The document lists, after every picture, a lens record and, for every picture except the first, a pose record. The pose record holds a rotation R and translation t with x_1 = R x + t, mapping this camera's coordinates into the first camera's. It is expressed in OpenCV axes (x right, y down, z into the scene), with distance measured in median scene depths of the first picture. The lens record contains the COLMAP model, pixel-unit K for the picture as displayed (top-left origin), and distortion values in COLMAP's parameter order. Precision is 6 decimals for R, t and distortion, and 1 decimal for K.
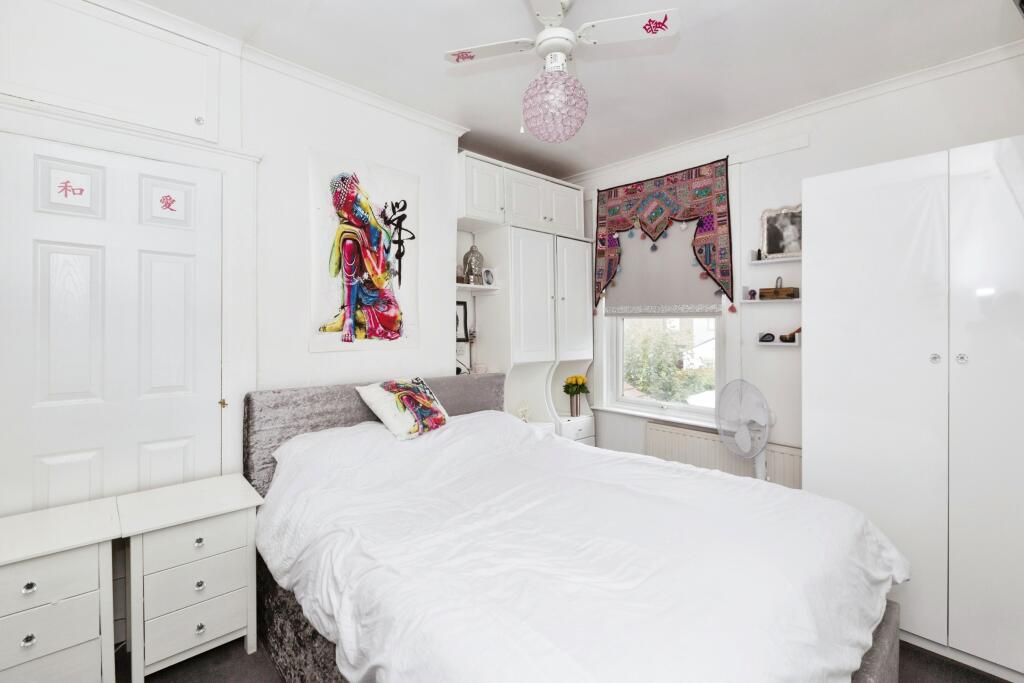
lens RADIAL K [[455.8, 0, 509.1], [0, 455.8, 321.1], [0, 0, 1]] dist [0.000114, -0.000340]
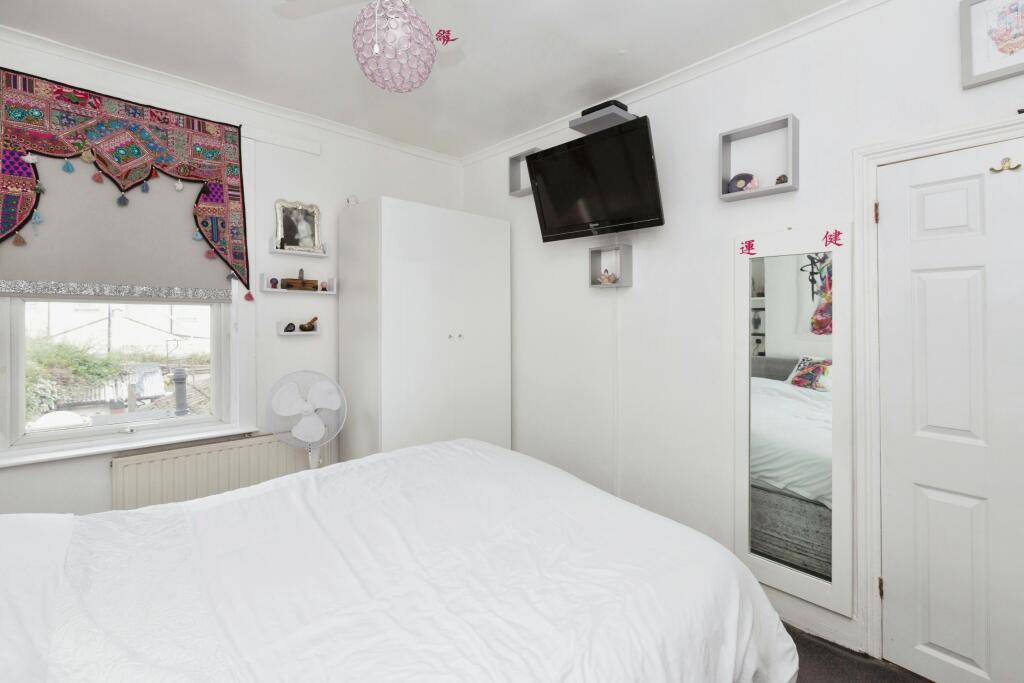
lens RADIAL K [[455.8, 0, 509.1], [0, 455.8, 321.1], [0, 0, 1]] dist [0.000114, -0.000340]
pose [[0.030151, 0.001746, 0.999544, -0.389846], [-0.008992, 0.999958, -0.001475, 0.018068], [-0.999505, -0.008943, 0.030165, 0.438685]]
